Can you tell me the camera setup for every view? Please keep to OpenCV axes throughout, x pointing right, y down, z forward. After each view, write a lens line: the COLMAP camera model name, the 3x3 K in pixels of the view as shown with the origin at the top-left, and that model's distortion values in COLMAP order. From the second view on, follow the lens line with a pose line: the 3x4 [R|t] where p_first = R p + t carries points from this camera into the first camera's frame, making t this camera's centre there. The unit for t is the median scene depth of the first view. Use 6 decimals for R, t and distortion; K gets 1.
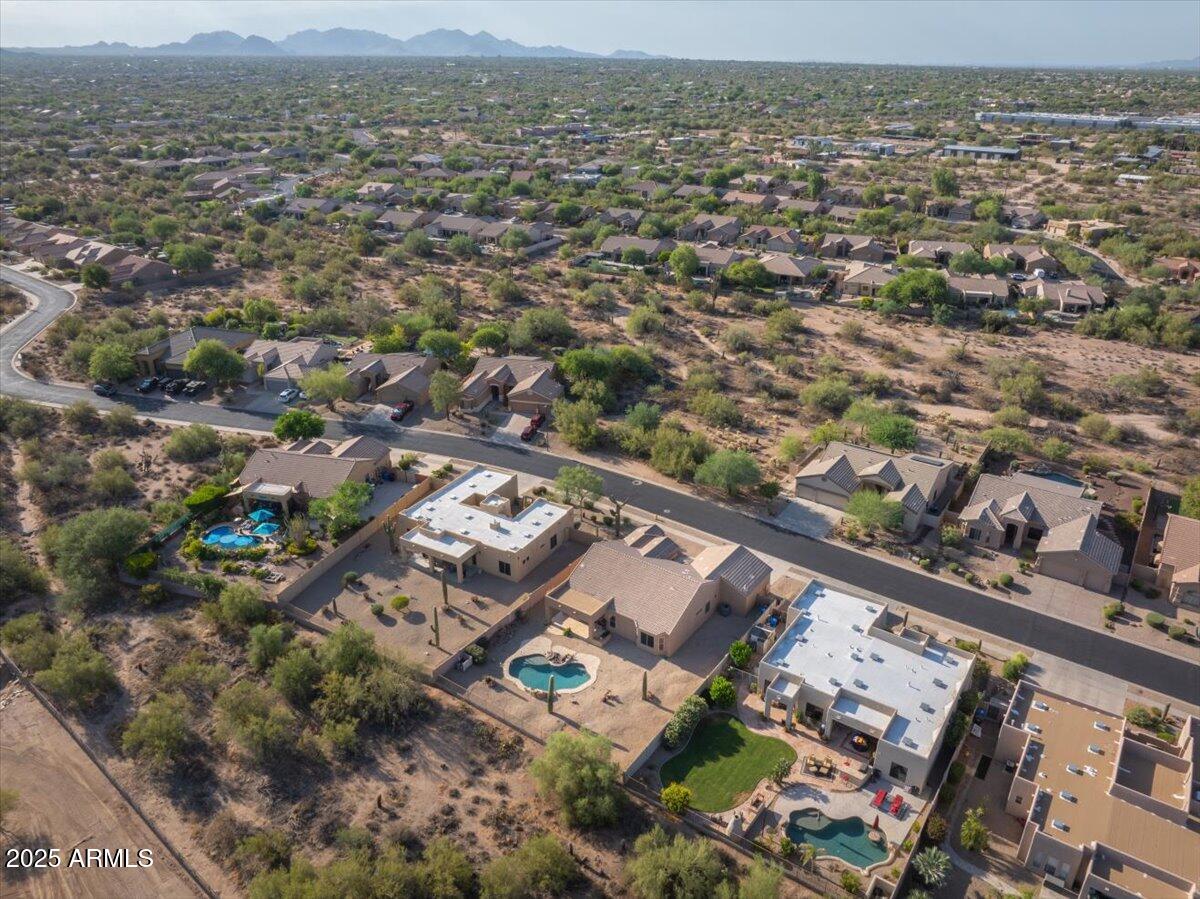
lens RADIAL K [[833.3, 0, 600.0], [0, 833.3, 449.5], [0, 0, 1]] dist [-0.043338, 0.003817]
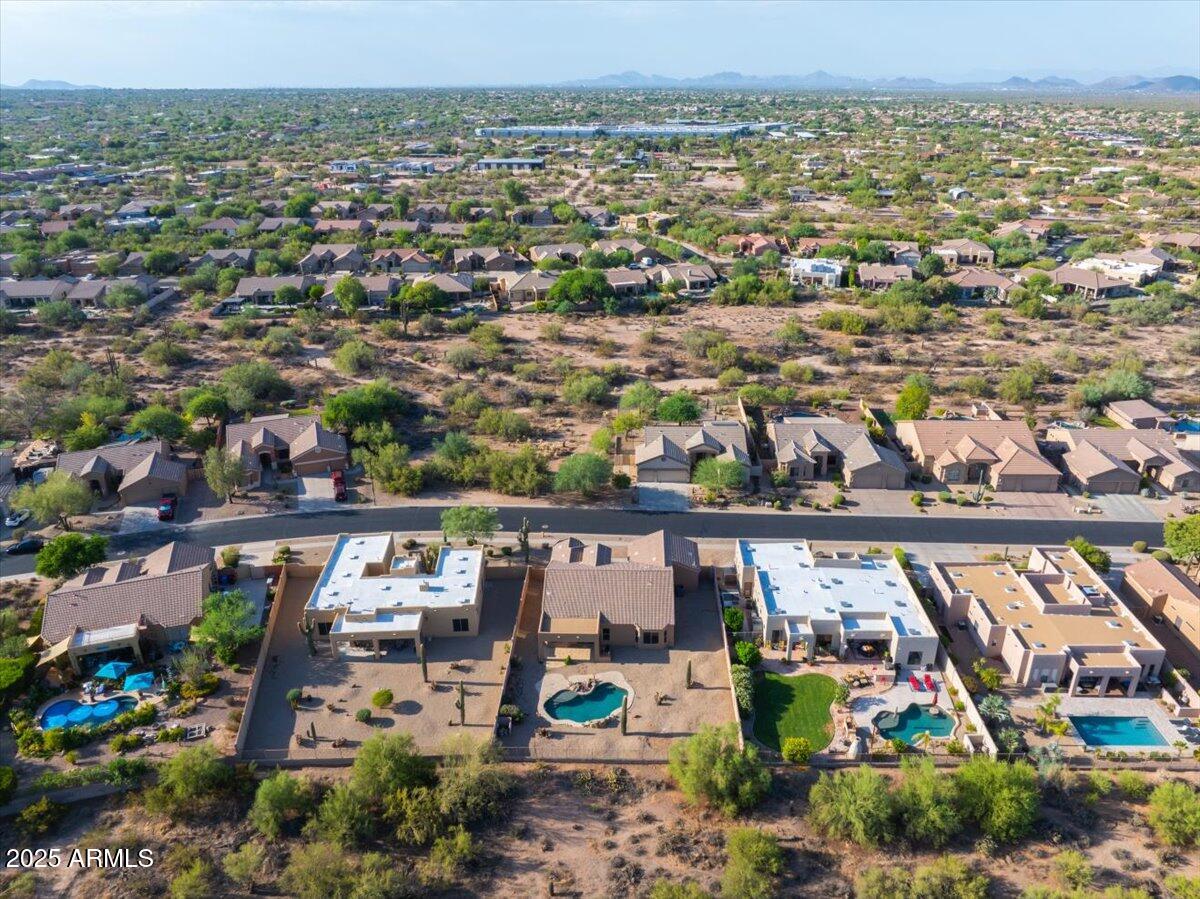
lens RADIAL K [[833.3, 0, 600.0], [0, 833.3, 449.5], [0, 0, 1]] dist [-0.043338, 0.003817]
pose [[0.834718, -0.225311, 0.502474, -0.358686], [0.237766, 0.970491, 0.040191, -0.042174], [-0.496702, 0.085923, 0.863658, 0.094252]]
